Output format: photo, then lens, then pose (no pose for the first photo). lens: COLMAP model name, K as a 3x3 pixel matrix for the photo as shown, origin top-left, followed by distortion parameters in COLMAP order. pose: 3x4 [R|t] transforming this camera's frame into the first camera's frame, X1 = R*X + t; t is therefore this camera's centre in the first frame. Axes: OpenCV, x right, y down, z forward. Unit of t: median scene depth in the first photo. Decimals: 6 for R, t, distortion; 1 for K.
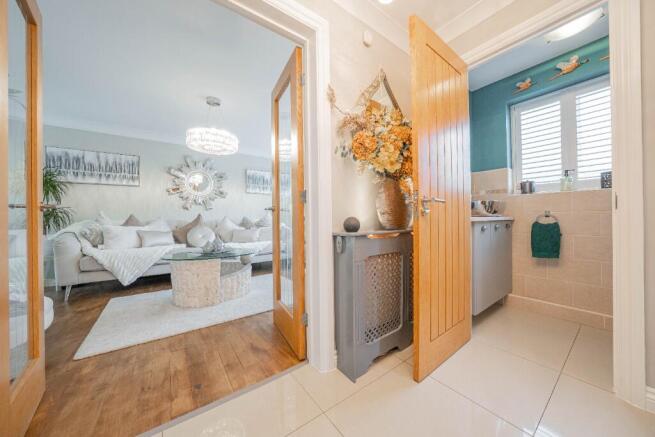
lens RADIAL K [[225.1, 0, 327.8], [0, 225.1, 217.0], [0, 0, 1]] dist [-0.030331, 0.006248]
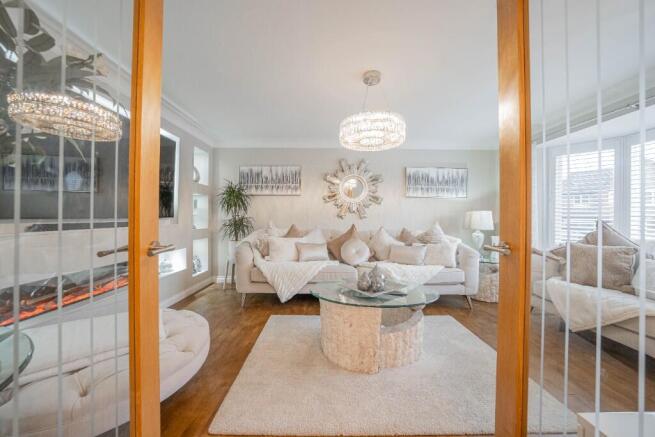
lens RADIAL K [[225.1, 0, 327.8], [0, 225.1, 217.0], [0, 0, 1]] dist [-0.030331, 0.006248]
pose [[0.806710, 0.014933, -0.590759, -0.167567], [-0.013329, 0.999886, 0.007073, -0.056871], [0.590798, 0.002169, 0.806817, 0.282091]]
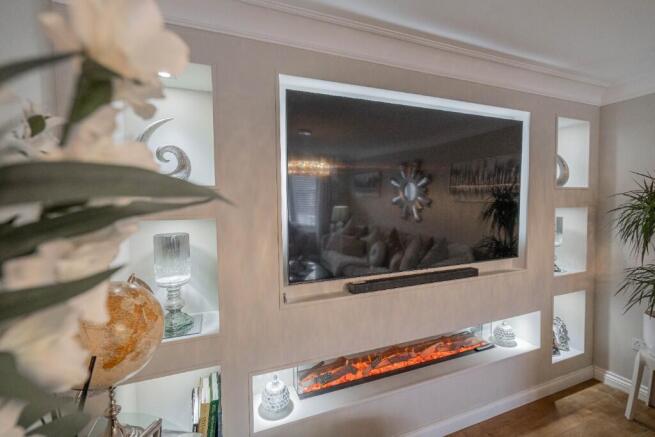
lens RADIAL K [[289.1, 0, 327.5], [0, 289.1, 218.5], [0, 0, 1]] dist [-0.001742, -0.000157]
pose [[-0.253850, 0.056715, -0.965579, -0.452434], [0.017888, 0.998384, 0.053939, -0.173098], [0.967078, -0.003580, -0.254454, 0.383855]]
